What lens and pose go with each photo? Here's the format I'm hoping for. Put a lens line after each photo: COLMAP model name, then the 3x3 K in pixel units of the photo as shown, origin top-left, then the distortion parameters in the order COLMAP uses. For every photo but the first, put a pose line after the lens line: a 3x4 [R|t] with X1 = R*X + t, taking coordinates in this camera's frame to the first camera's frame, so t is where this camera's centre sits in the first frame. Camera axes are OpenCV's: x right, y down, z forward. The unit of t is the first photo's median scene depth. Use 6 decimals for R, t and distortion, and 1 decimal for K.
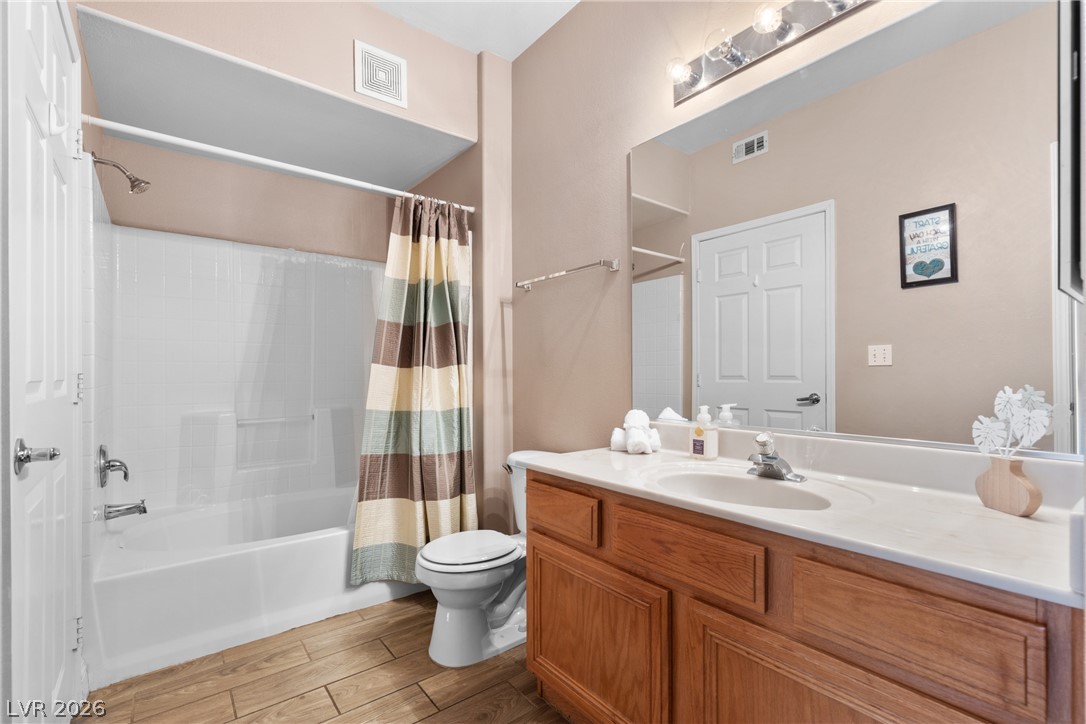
lens RADIAL K [[488.8, 0, 550.9], [0, 488.8, 373.1], [0, 0, 1]] dist [-0.002349, -0.000071]
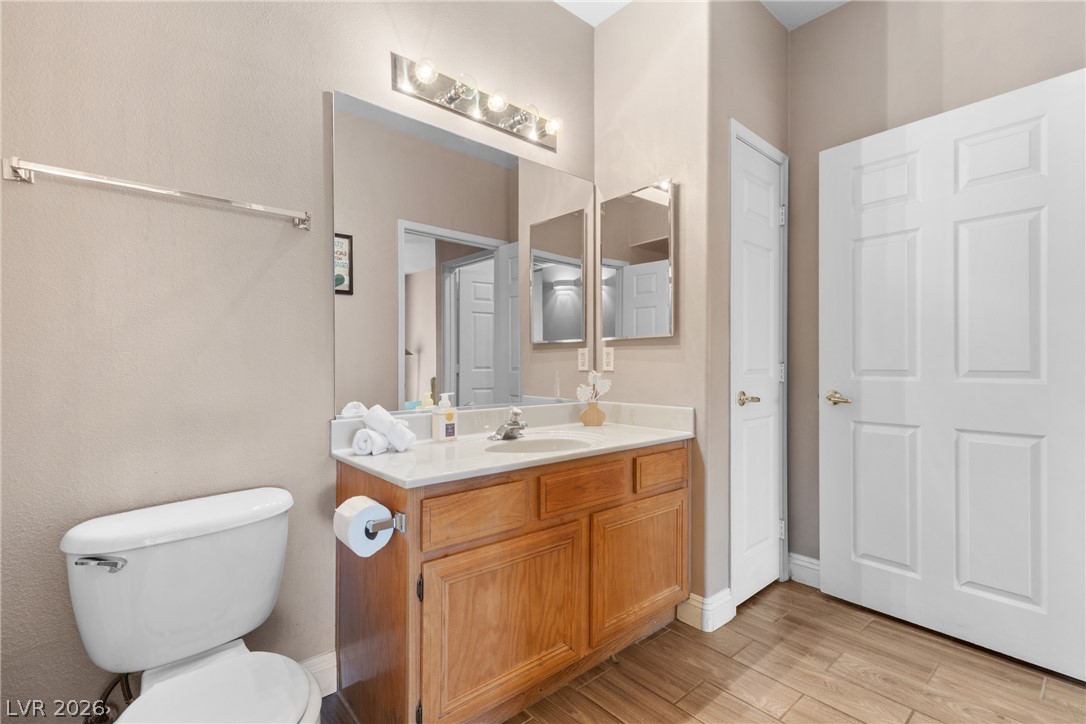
lens RADIAL K [[488.8, 0, 550.6], [0, 488.8, 359.4], [0, 0, 1]] dist [-0.002349, -0.000071]
pose [[-0.060182, 0.010225, 0.998135, -0.965615], [-0.004447, 0.999935, -0.010511, 0.000448], [-0.998177, -0.005072, -0.060133, 0.976832]]
